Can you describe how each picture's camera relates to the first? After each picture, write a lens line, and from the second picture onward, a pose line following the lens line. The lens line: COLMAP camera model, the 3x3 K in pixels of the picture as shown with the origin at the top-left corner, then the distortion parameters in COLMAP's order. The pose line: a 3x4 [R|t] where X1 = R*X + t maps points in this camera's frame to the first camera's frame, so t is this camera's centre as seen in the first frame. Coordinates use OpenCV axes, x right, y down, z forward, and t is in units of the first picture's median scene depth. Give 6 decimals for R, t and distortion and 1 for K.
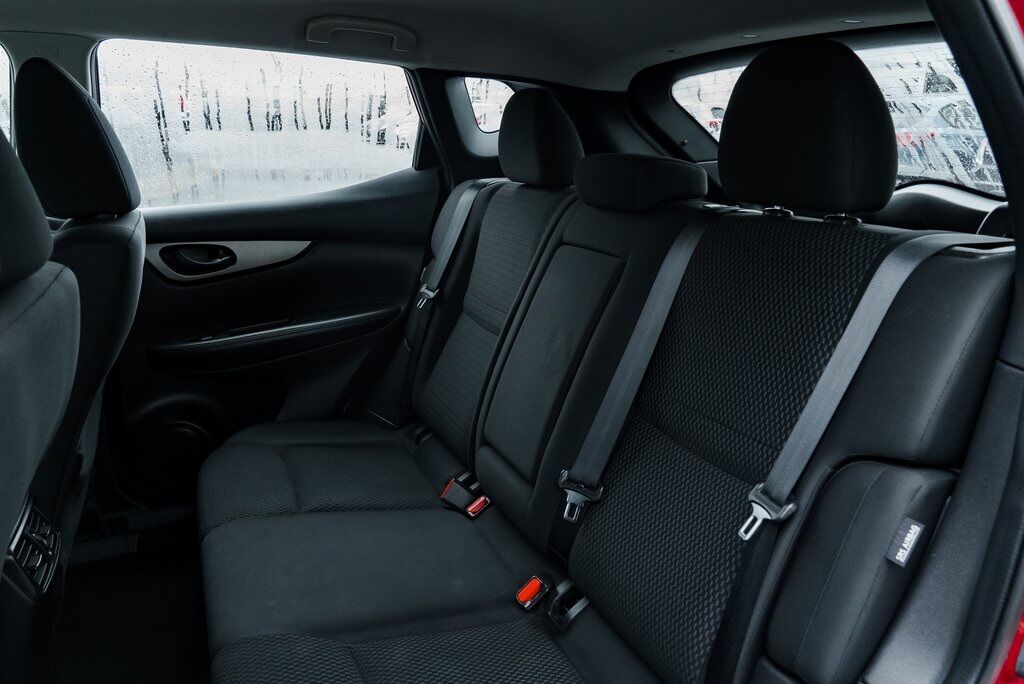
lens RADIAL K [[694.6, 0, 509.8], [0, 694.6, 347.6], [0, 0, 1]] dist [-0.010155, -0.000293]
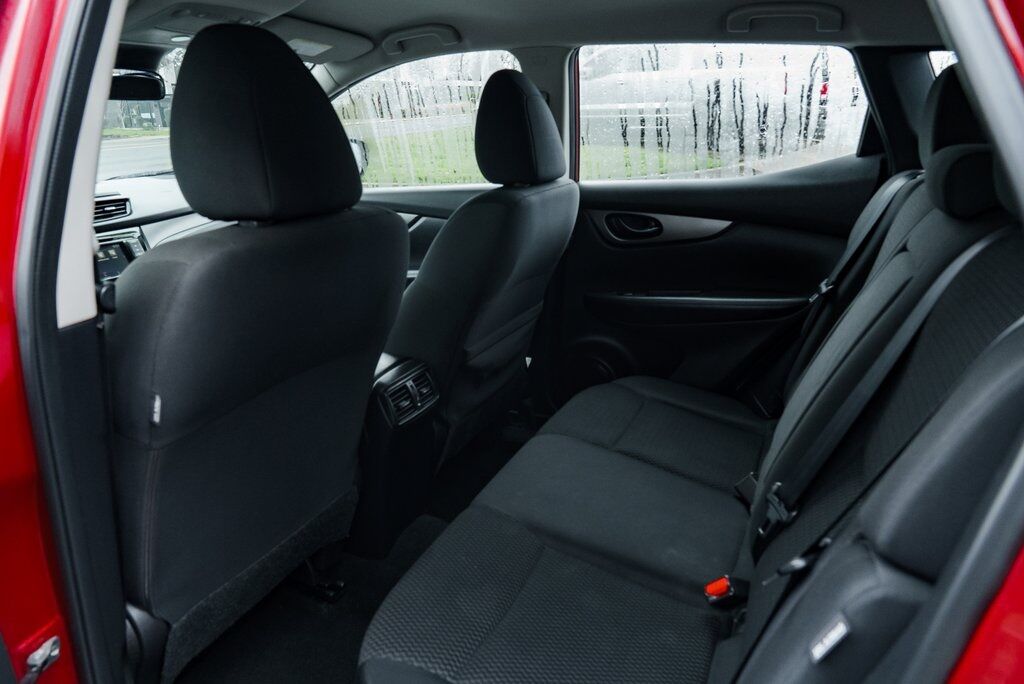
lens RADIAL K [[694.6, 0, 509.8], [0, 694.6, 347.6], [0, 0, 1]] dist [-0.010155, -0.000293]
pose [[0.660212, 0.228273, -0.715550, 0.303140], [-0.203488, 0.971428, 0.122152, -0.028981], [0.722989, 0.064960, 0.687799, 0.050300]]
